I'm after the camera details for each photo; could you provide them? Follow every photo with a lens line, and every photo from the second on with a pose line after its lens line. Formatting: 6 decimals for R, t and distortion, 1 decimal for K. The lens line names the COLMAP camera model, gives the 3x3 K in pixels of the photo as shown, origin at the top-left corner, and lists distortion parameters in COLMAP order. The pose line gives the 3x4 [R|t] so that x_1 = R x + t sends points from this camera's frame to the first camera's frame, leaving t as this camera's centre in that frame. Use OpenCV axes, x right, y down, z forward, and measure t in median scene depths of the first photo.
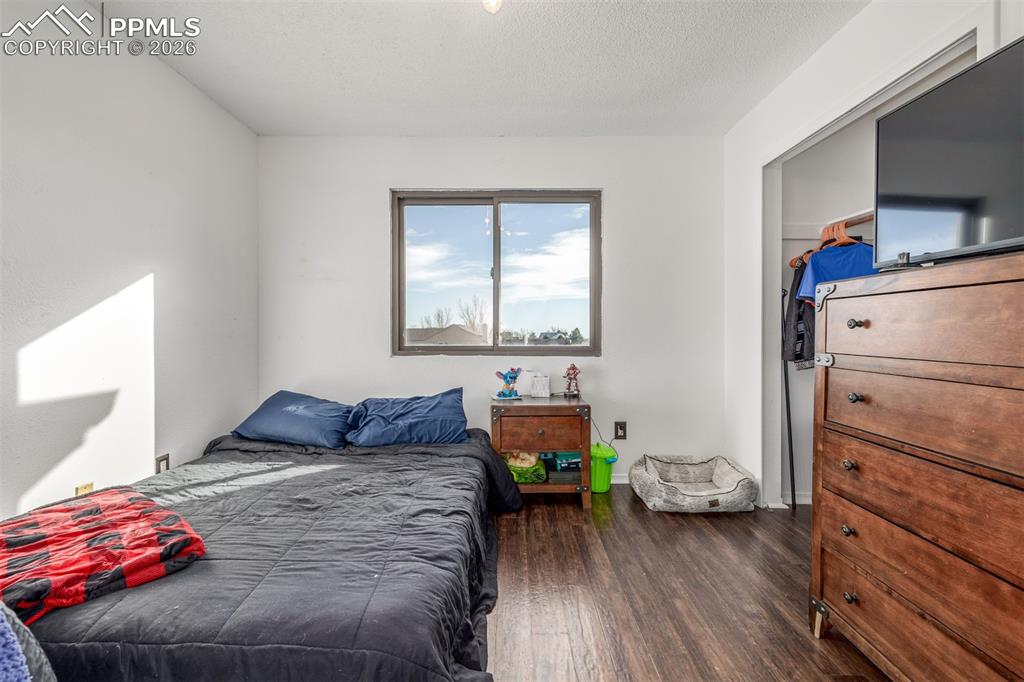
lens RADIAL K [[430.0, 0, 510.3], [0, 430.0, 336.8], [0, 0, 1]] dist [-0.001280, 0.000670]
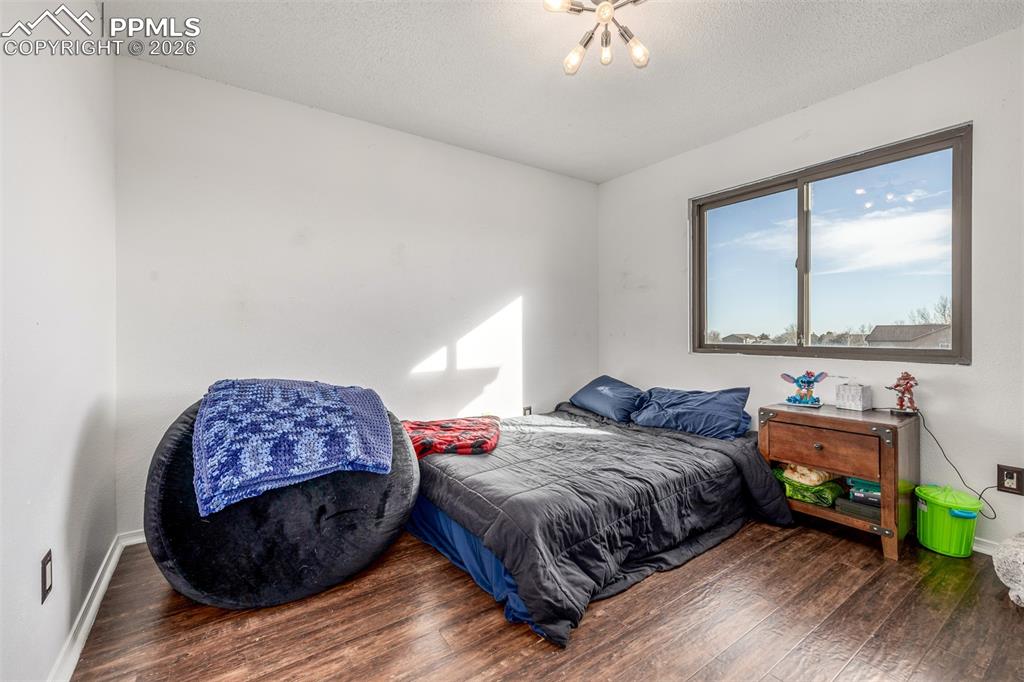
lens RADIAL K [[430.0, 0, 511.4], [0, 430.0, 336.9], [0, 0, 1]] dist [-0.001280, 0.000670]
pose [[0.579612, 0.009003, -0.814843, 0.402571], [-0.005409, 0.999959, 0.007200, -0.000792], [0.814875, 0.000234, 0.579637, -0.000137]]
